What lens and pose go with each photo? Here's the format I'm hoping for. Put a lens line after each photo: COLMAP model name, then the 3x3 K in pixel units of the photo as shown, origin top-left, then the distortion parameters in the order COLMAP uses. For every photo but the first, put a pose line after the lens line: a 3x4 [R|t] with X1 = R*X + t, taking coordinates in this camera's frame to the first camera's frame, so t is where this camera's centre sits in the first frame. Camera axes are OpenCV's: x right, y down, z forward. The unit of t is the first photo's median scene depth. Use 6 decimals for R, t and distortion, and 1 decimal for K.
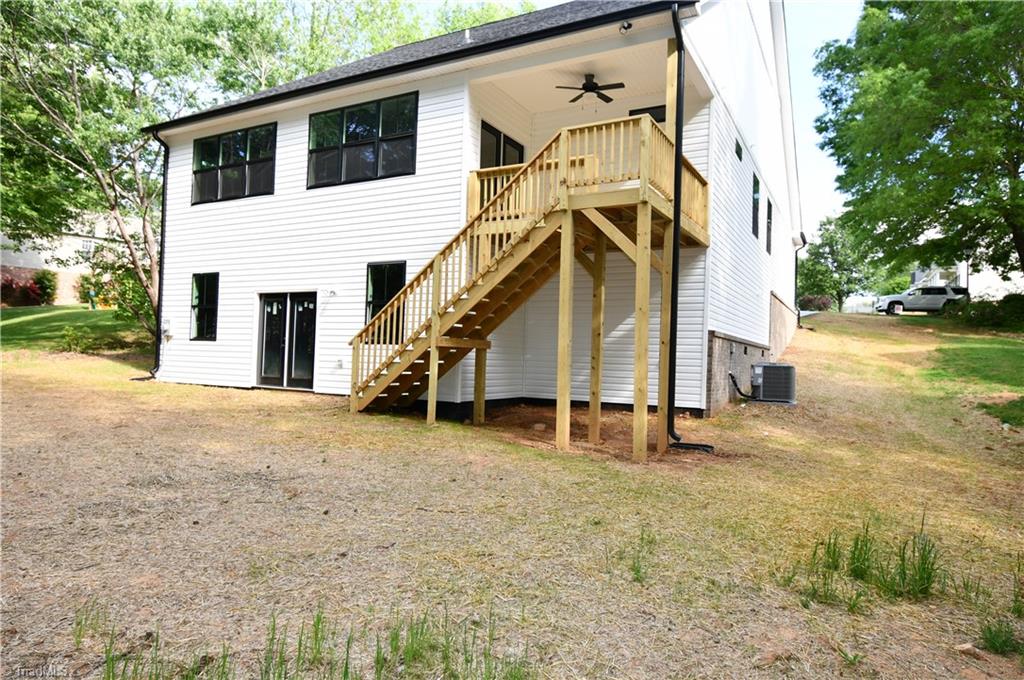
lens RADIAL K [[648.8, 0, 512.0], [0, 648.8, 340.0], [0, 0, 1]] dist [-0.001369, -0.000348]
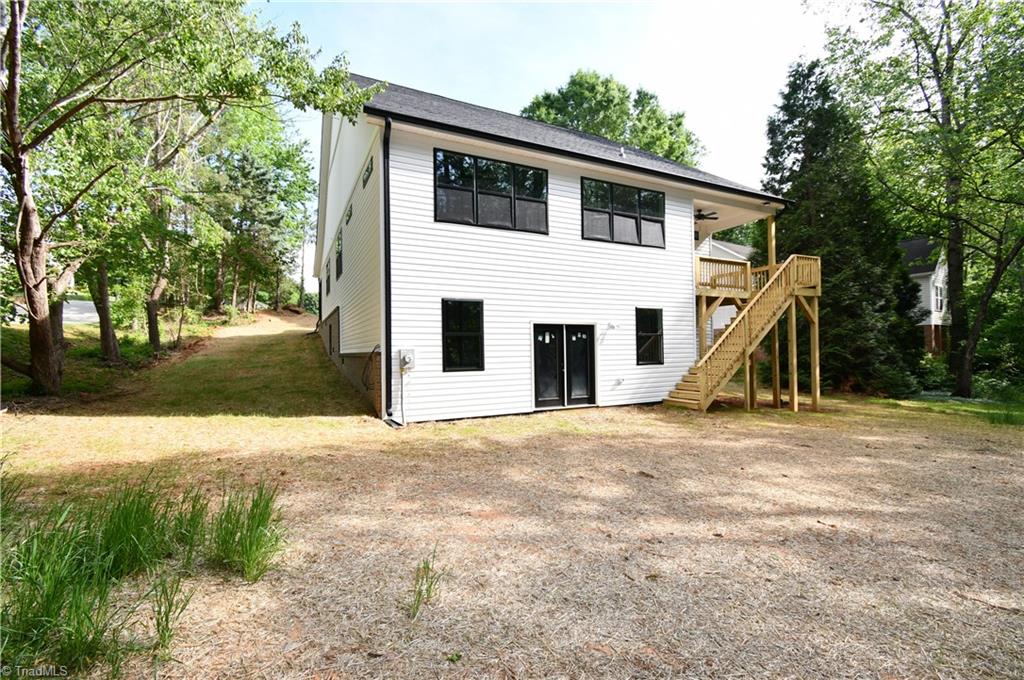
lens RADIAL K [[444.1, 0, 510.3], [0, 444.1, 356.3], [0, 0, 1]] dist [0.000180, 0.000008]
pose [[0.571201, -0.029190, 0.820291, -1.034526], [0.022274, 0.999551, 0.020058, -0.034122], [-0.820508, 0.006814, 0.571594, 0.619742]]
